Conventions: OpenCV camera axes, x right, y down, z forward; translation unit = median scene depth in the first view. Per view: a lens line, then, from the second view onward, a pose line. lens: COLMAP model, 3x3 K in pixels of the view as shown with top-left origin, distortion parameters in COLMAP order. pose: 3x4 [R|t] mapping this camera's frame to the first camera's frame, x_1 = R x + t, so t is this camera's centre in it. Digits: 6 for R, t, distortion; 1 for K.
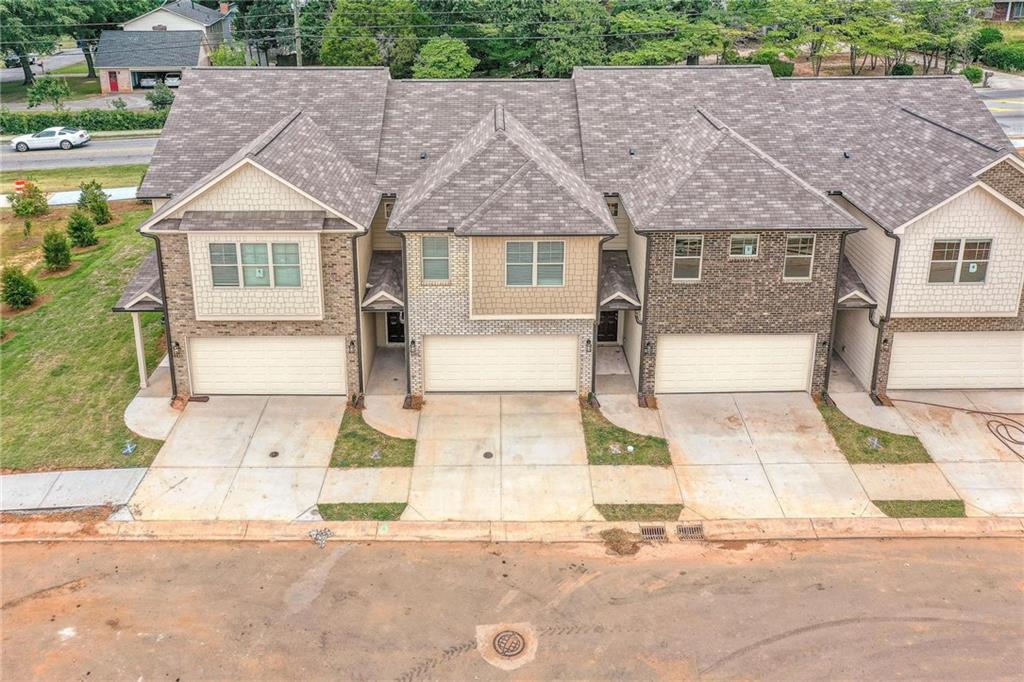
lens RADIAL K [[1317.7, 0, 487.7], [0, 1317.7, 360.4], [0, 0, 1]] dist [0.035817, 0.011891]
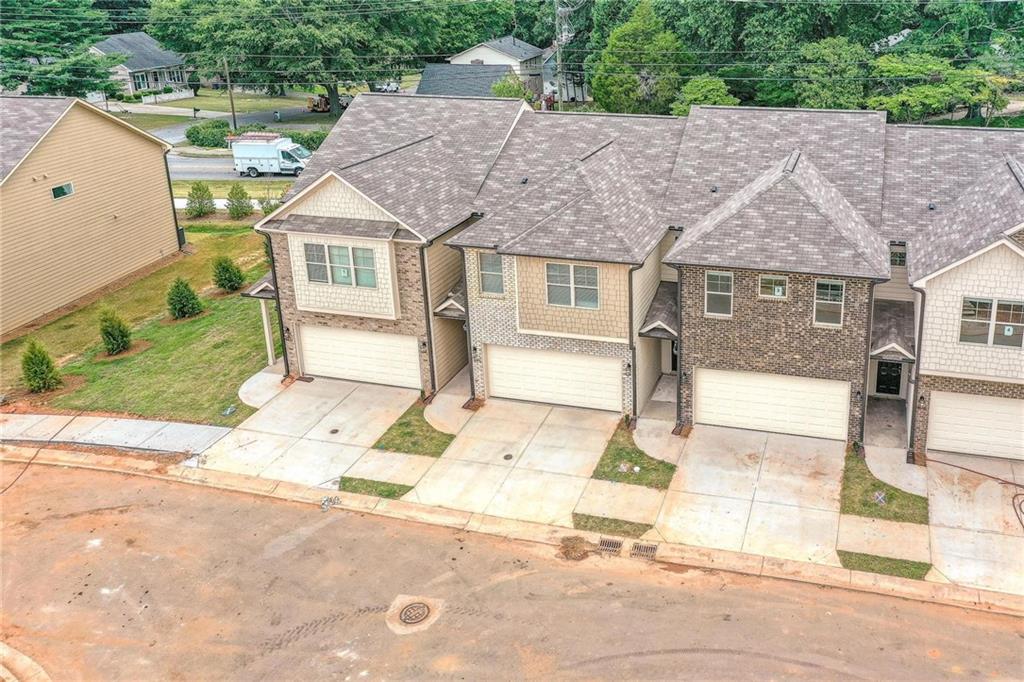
lens RADIAL K [[1293.7, 0, 515.6], [0, 1293.7, 421.9], [0, 0, 1]] dist [0.014177, 0.048749]
pose [[0.930954, 0.123595, -0.343582, 0.364483], [-0.116837, 0.992329, 0.040390, -0.000912], [0.345939, 0.002541, 0.938254, -0.000489]]
